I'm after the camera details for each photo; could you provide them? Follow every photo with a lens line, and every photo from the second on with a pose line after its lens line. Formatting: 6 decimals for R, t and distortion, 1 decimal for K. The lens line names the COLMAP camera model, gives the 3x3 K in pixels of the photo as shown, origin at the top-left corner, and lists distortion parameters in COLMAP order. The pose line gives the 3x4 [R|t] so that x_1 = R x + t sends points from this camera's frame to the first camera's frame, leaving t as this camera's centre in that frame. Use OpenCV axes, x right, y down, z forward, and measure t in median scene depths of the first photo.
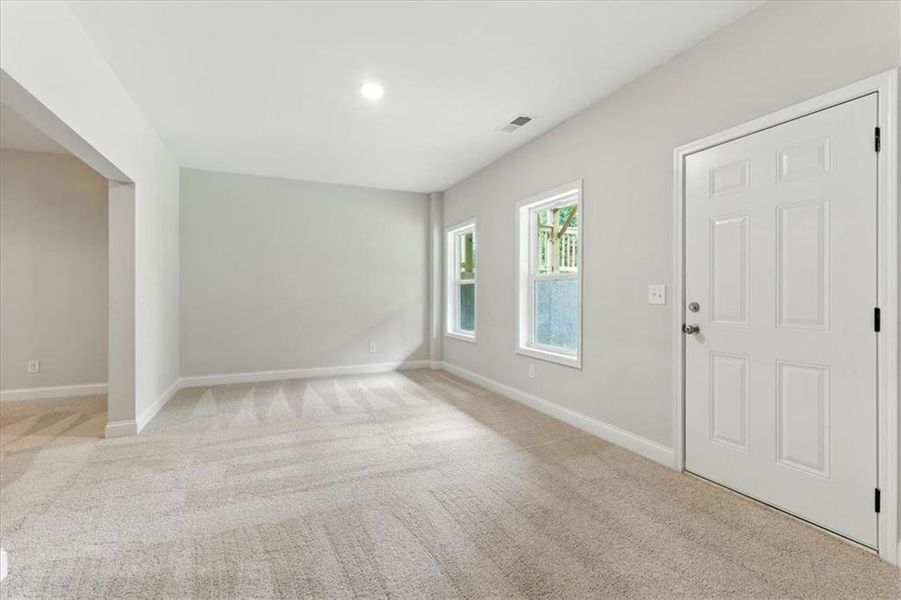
lens RADIAL K [[404.8, 0, 453.0], [0, 404.8, 298.3], [0, 0, 1]] dist [0.001882, 0.000593]
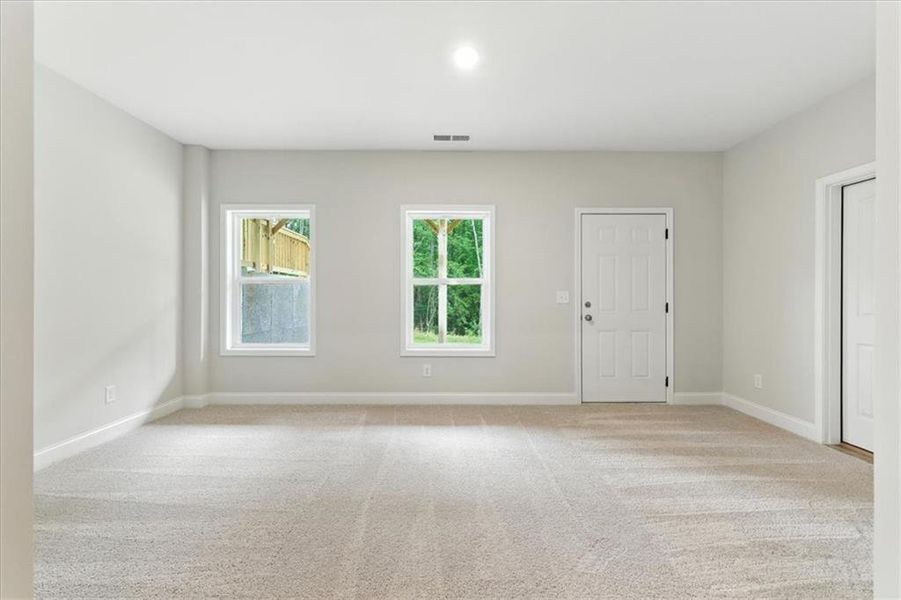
lens RADIAL K [[404.8, 0, 453.0], [0, 404.8, 298.3], [0, 0, 1]] dist [0.001882, 0.000593]
pose [[0.416289, -0.006891, 0.909206, -0.505813], [0.008254, 0.999959, 0.003800, -0.007170], [-0.909195, 0.005922, 0.416328, 0.341957]]
